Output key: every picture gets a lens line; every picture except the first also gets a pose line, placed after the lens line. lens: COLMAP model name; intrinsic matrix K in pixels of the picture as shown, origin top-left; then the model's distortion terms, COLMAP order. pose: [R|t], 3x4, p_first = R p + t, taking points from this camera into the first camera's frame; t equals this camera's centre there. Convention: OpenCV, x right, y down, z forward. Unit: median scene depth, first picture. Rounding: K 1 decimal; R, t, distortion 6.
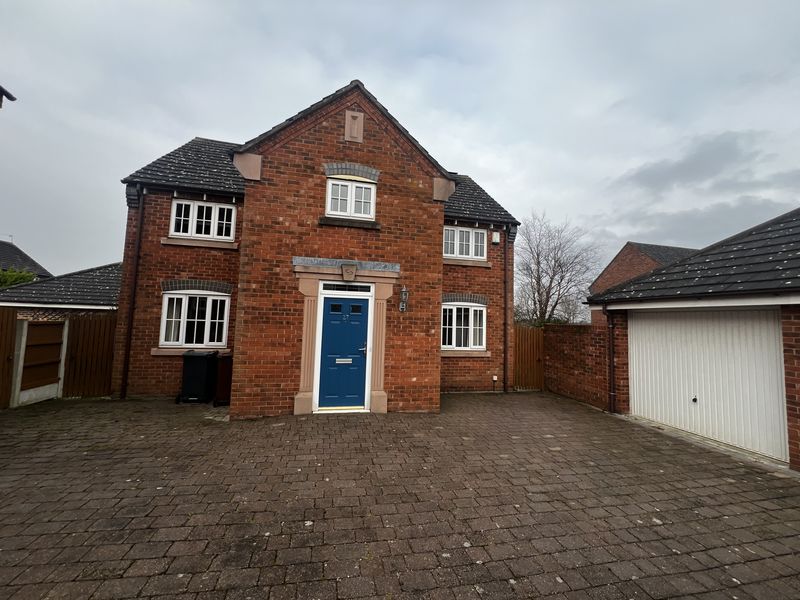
lens RADIAL K [[322.0, 0, 398.3], [0, 322.0, 298.0], [0, 0, 1]] dist [-0.001381, 0.000127]
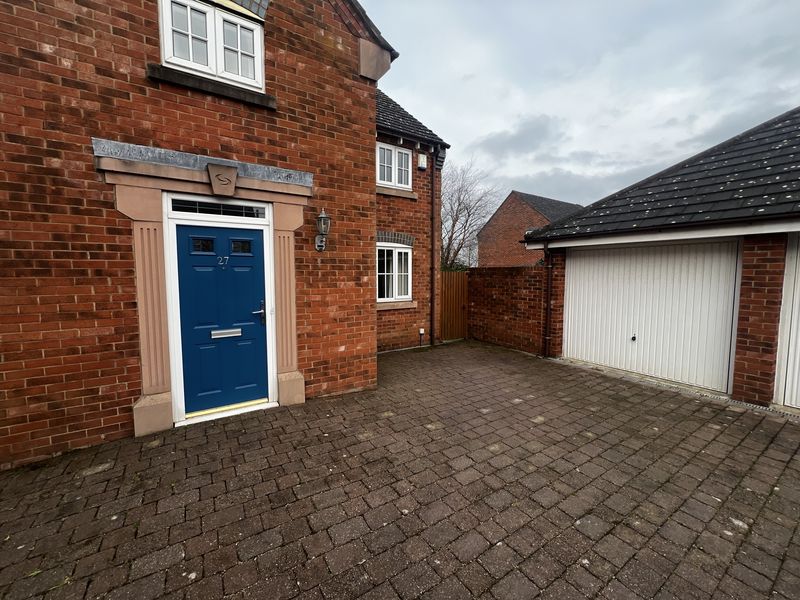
lens RADIAL K [[320.9, 0, 399.9], [0, 320.9, 297.4], [0, 0, 1]] dist [-0.002745, 0.000397]
pose [[0.938478, -0.057742, 0.340478, -0.066370], [0.005521, 0.988305, 0.152391, 0.040240], [-0.345296, -0.141136, 0.927821, 0.348202]]
